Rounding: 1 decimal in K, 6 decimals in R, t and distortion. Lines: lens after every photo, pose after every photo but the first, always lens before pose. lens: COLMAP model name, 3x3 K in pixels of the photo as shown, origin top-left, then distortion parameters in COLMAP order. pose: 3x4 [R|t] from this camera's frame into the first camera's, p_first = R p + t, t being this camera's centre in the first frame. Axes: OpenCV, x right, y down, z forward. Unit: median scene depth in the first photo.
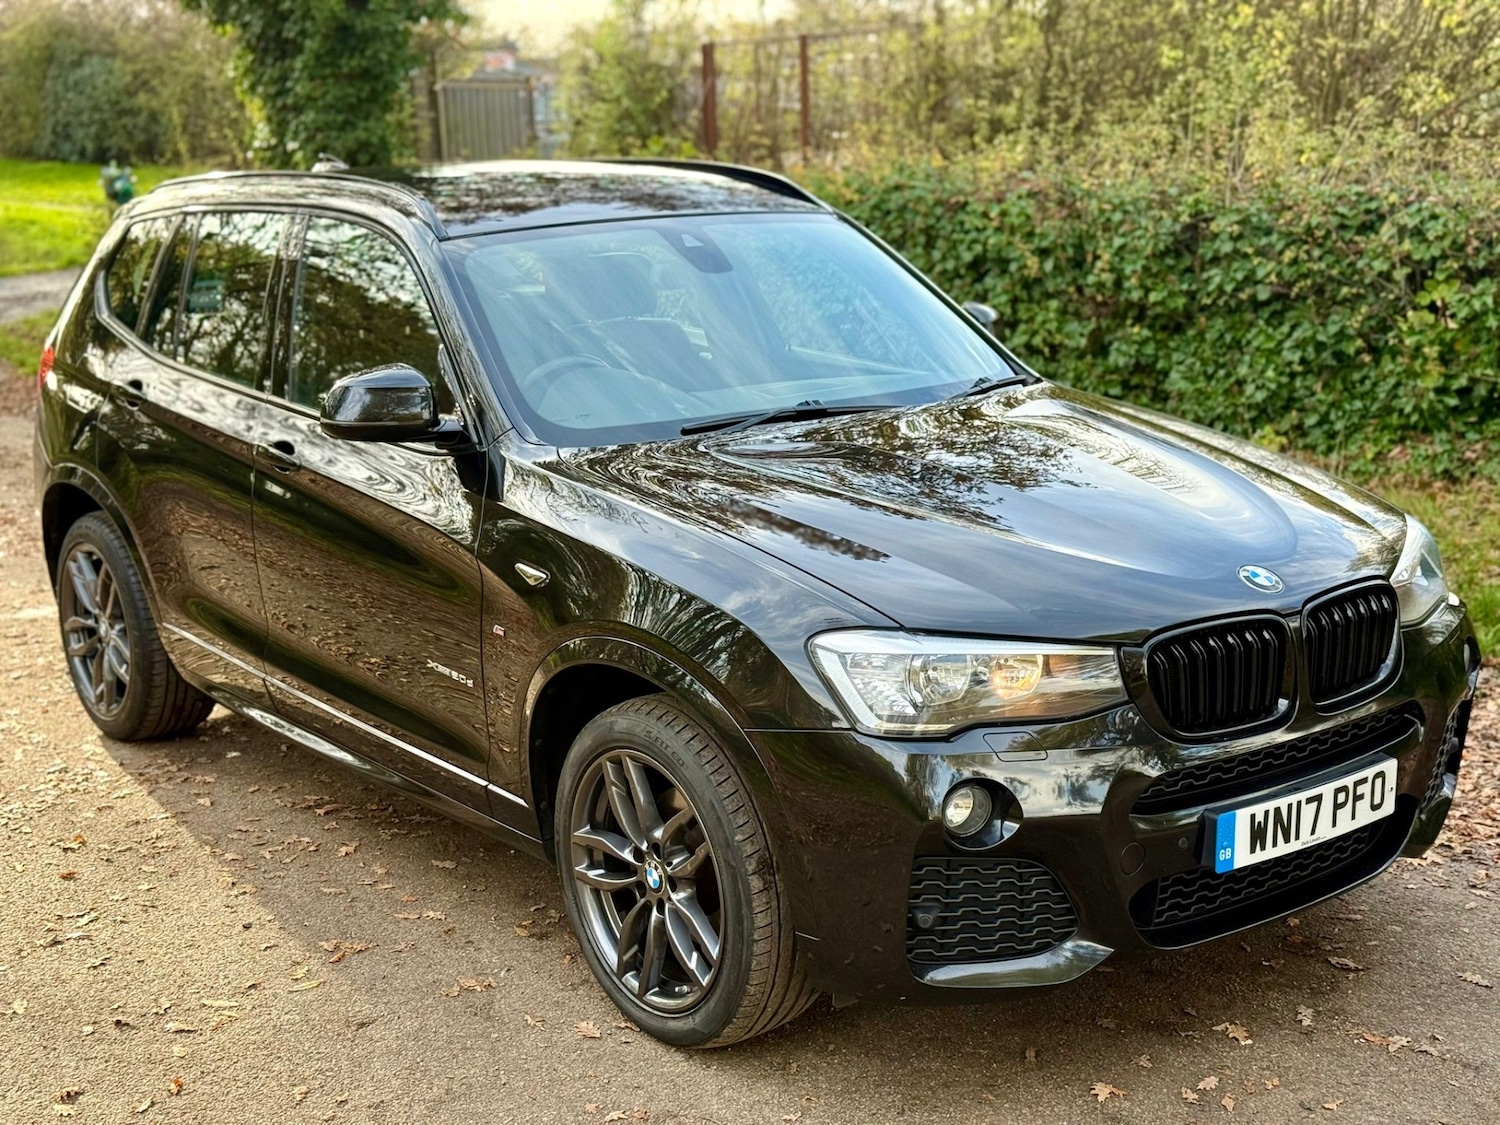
lens RADIAL K [[2129.6, 0, 753.1], [0, 2129.6, 570.9], [0, 0, 1]] dist [0.098952, 0.000000]
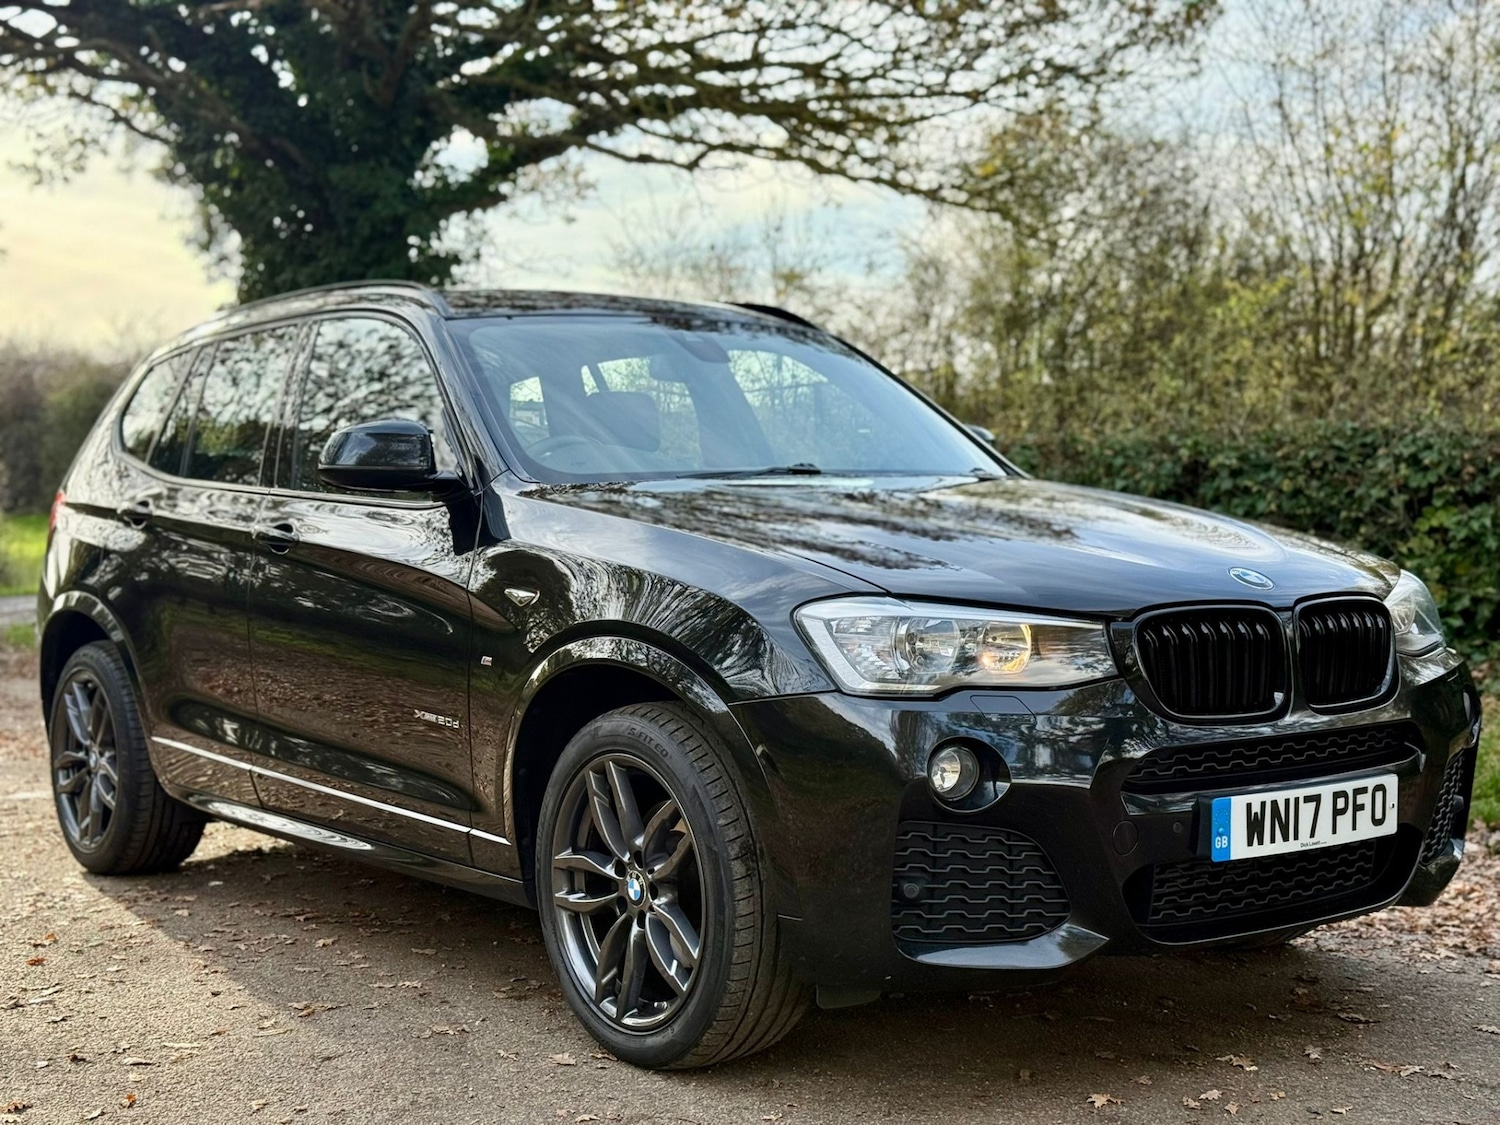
lens RADIAL K [[2129.6, 0, 752.3], [0, 2129.6, 562.4], [0, 0, 1]] dist [0.098952, 0.000000]
pose [[0.999864, 0.013240, -0.009866, 0.014641], [-0.014851, 0.982260, -0.186937, 0.181306], [0.007216, 0.187058, 0.982322, 0.018954]]
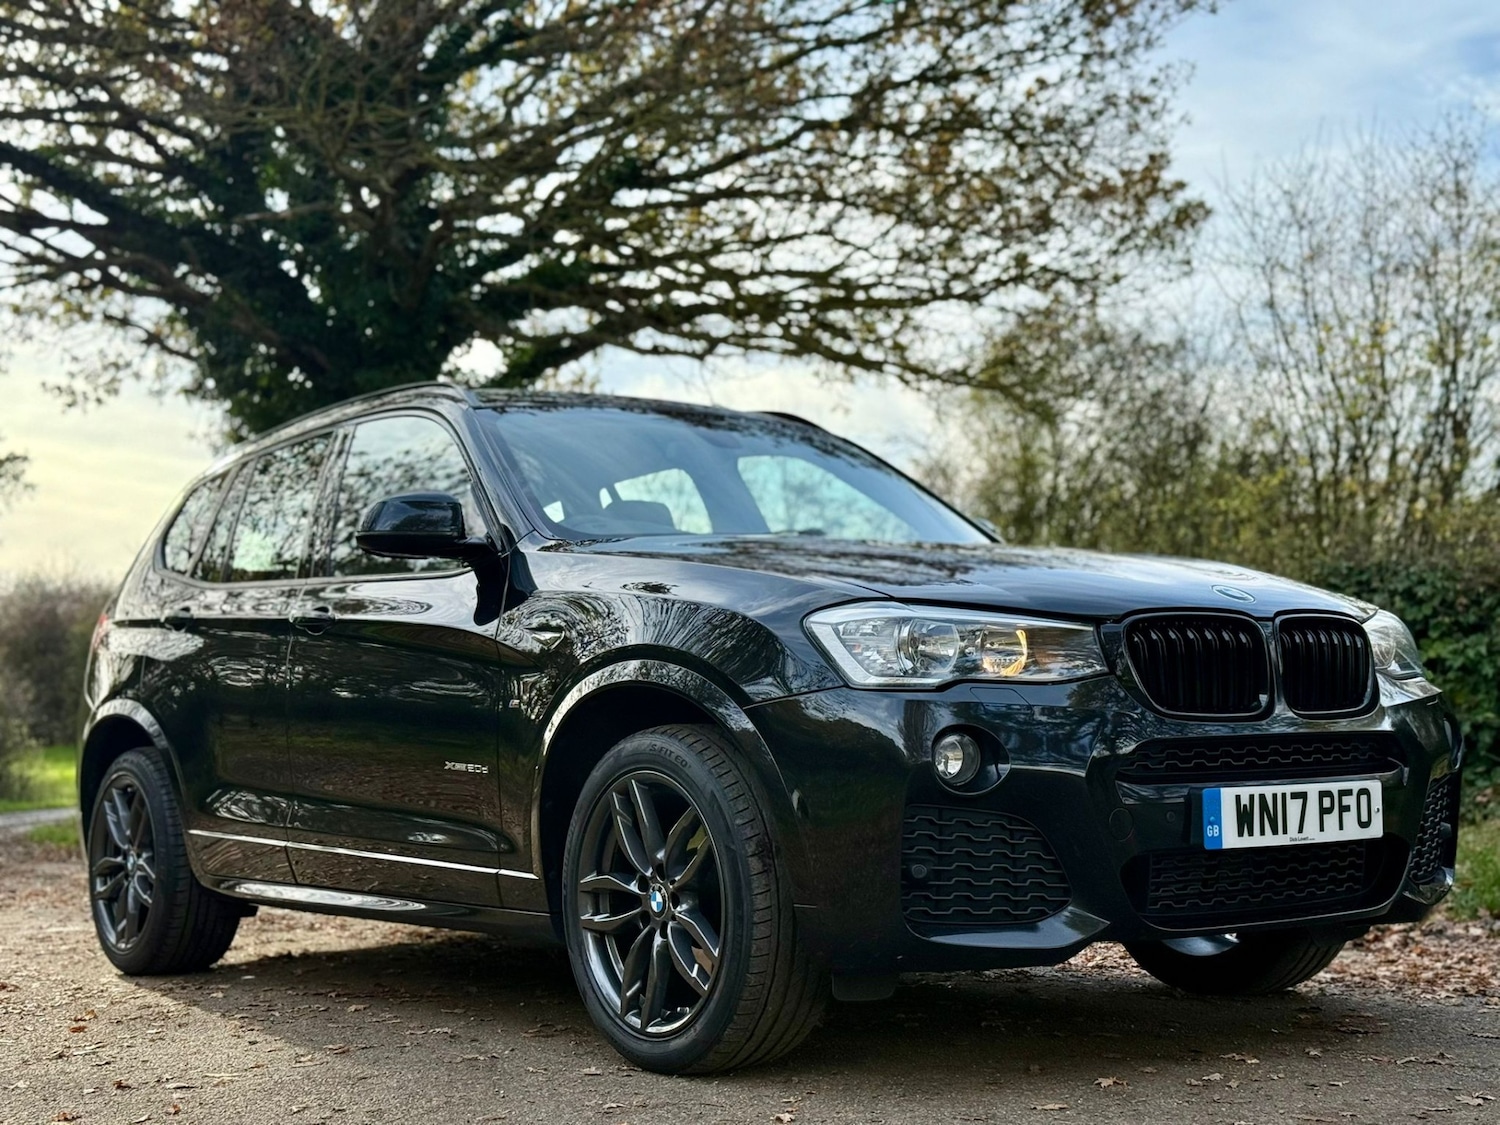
lens RADIAL K [[2129.6, 0, 748.4], [0, 2129.6, 550.1], [0, 0, 1]] dist [0.098952, 0.000000]
pose [[0.999800, -0.004292, -0.019555, 0.017686], [-0.001799, 0.953530, -0.301294, 0.295271], [0.019939, 0.301269, 0.953331, -0.020589]]
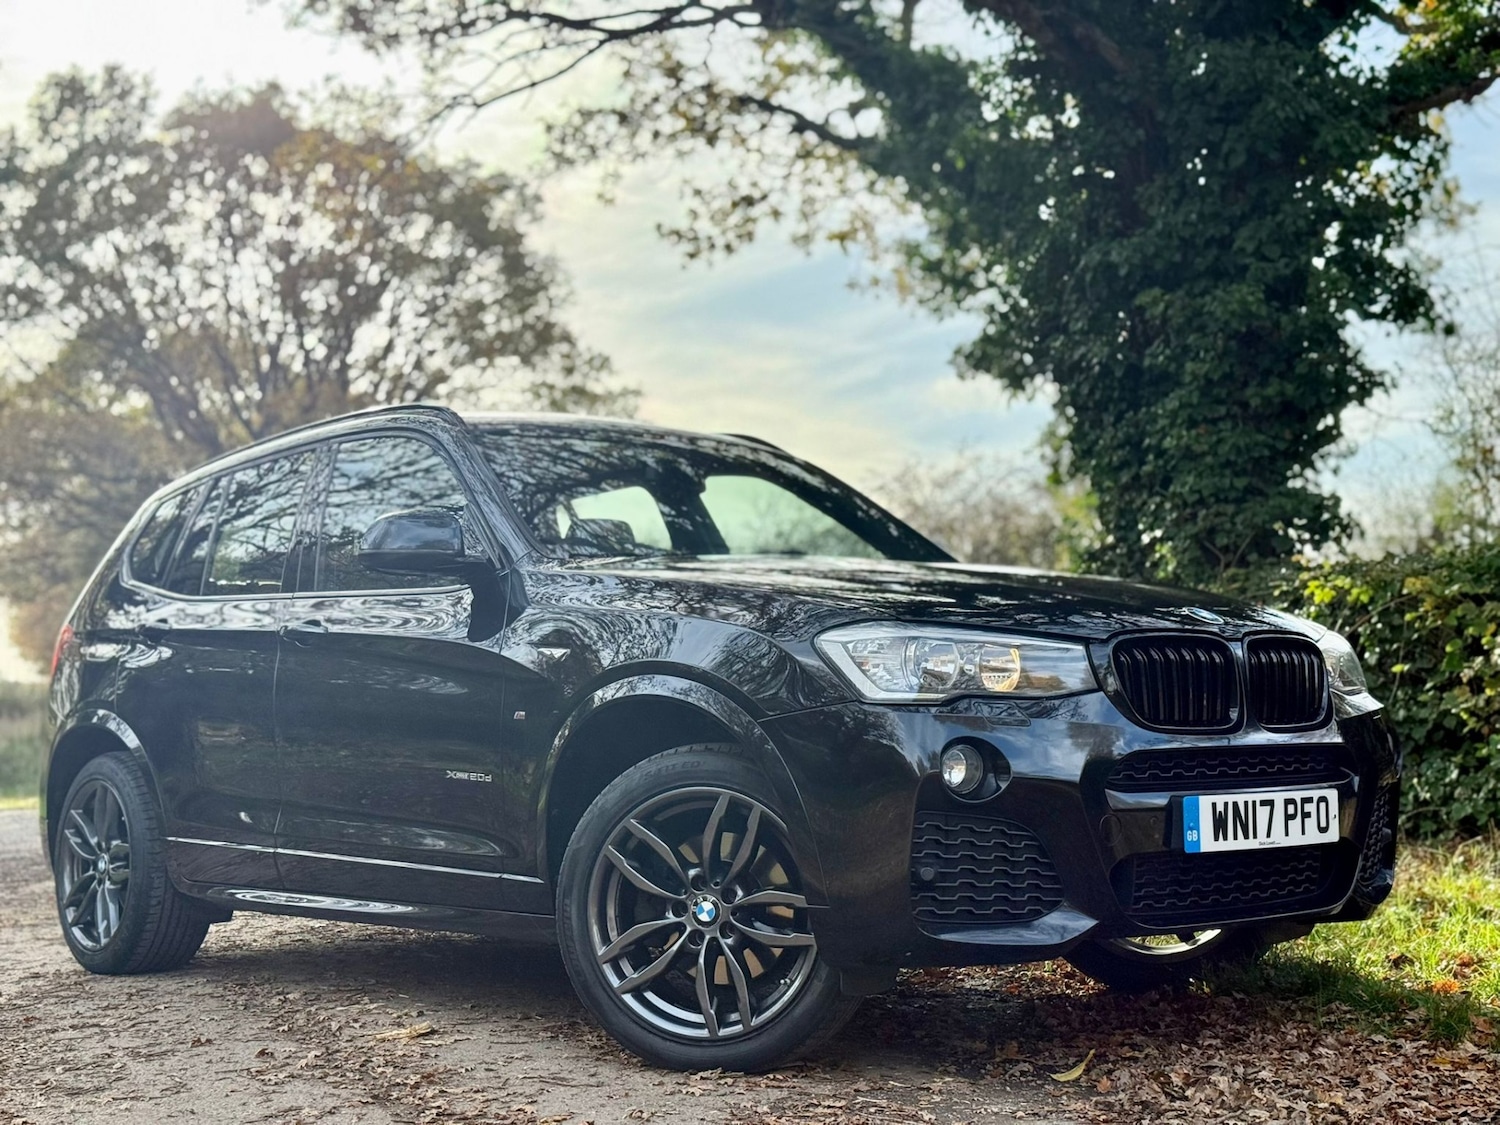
lens RADIAL K [[2129.6, 0, 740.0], [0, 2129.6, 563.6], [0, 0, 1]] dist [0.098952, 0.000000]
pose [[0.999165, 0.002572, 0.040782, -0.055415], [0.009708, 0.954505, -0.298035, 0.306945], [-0.039694, 0.298182, 0.953683, -0.083600]]
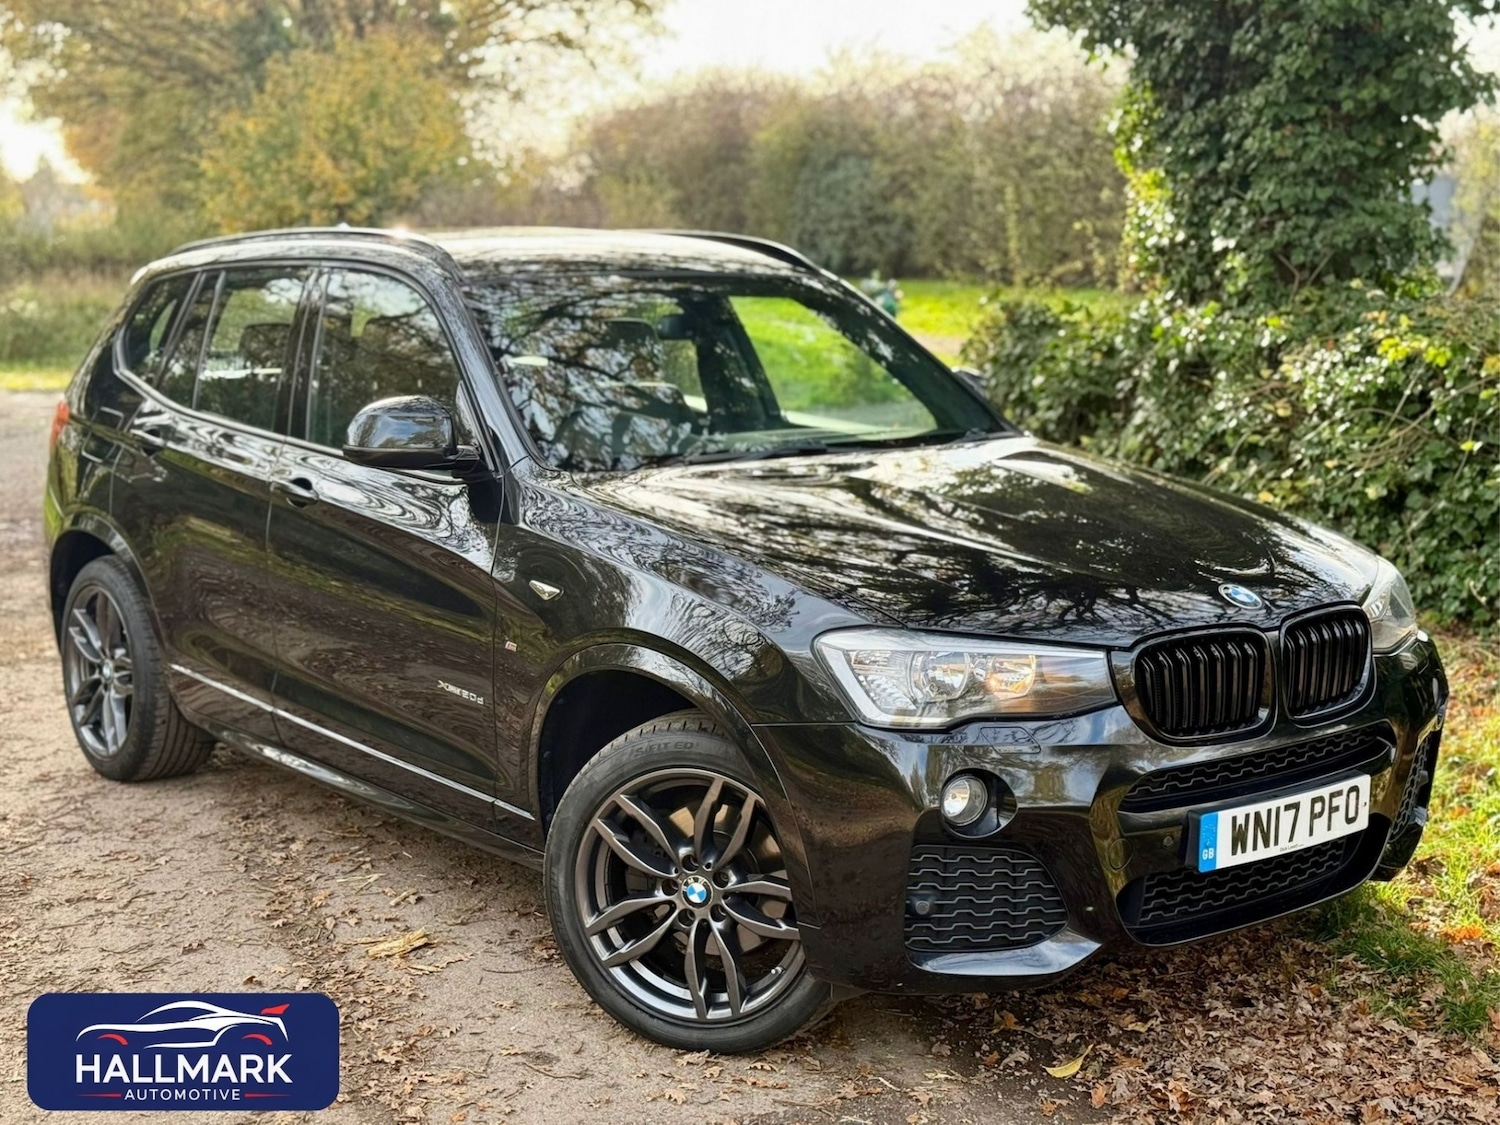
lens RADIAL K [[2129.6, 0, 762.9], [0, 2129.6, 569.7], [0, 0, 1]] dist [0.098952, 0.000000]
pose [[0.999624, 0.019205, 0.019587, -0.019106], [-0.017763, 0.997295, -0.071320, 0.068104], [-0.020904, 0.070945, 0.997261, -0.045875]]
